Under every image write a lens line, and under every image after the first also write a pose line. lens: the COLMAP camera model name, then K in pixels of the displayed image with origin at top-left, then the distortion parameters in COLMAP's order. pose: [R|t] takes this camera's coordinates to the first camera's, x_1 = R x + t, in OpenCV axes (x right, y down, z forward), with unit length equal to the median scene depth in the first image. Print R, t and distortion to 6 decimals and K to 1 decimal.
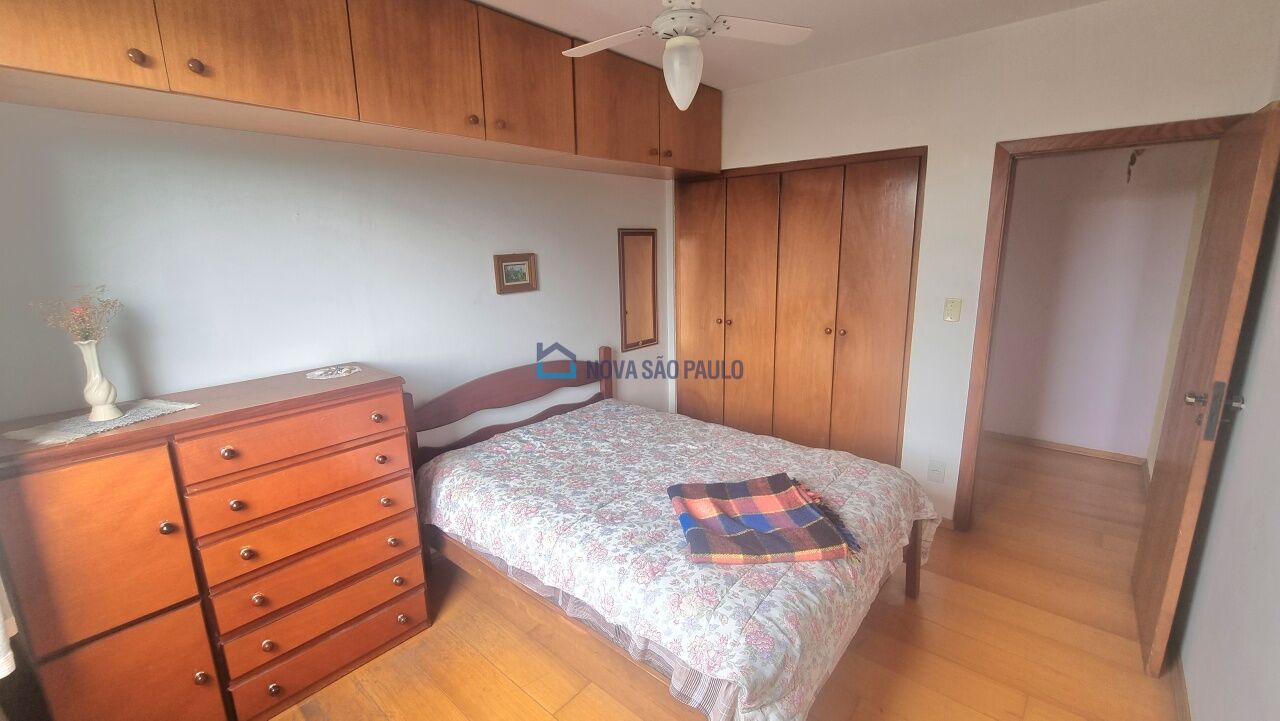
lens RADIAL K [[527.1, 0, 640.9], [0, 527.1, 364.6], [0, 0, 1]] dist [0.021190, -0.000083]
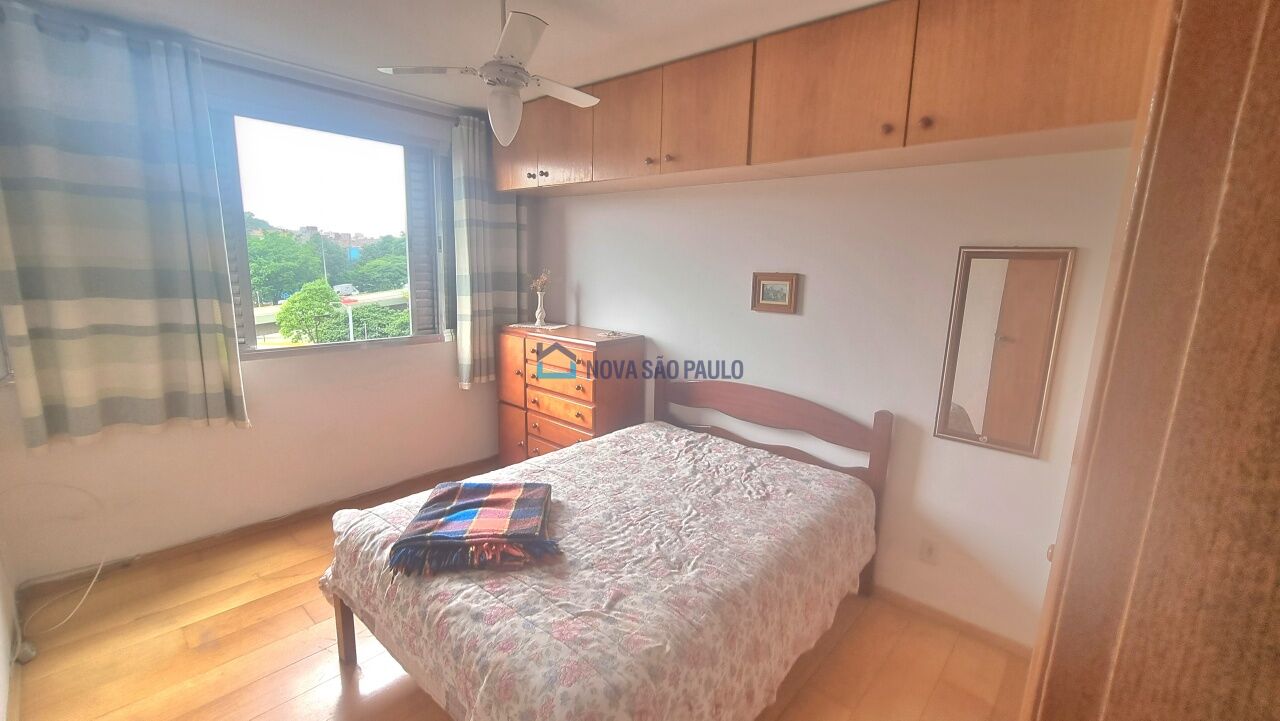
lens RADIAL K [[525.5, 0, 640.0], [0, 525.5, 360.5], [0, 0, 1]] dist [-0.000664, -0.000011]
pose [[-0.011469, 0.203320, -0.979045, 0.745368], [-0.257893, 0.945384, 0.199351, -0.187347], [0.966105, 0.254776, 0.041592, 0.770706]]
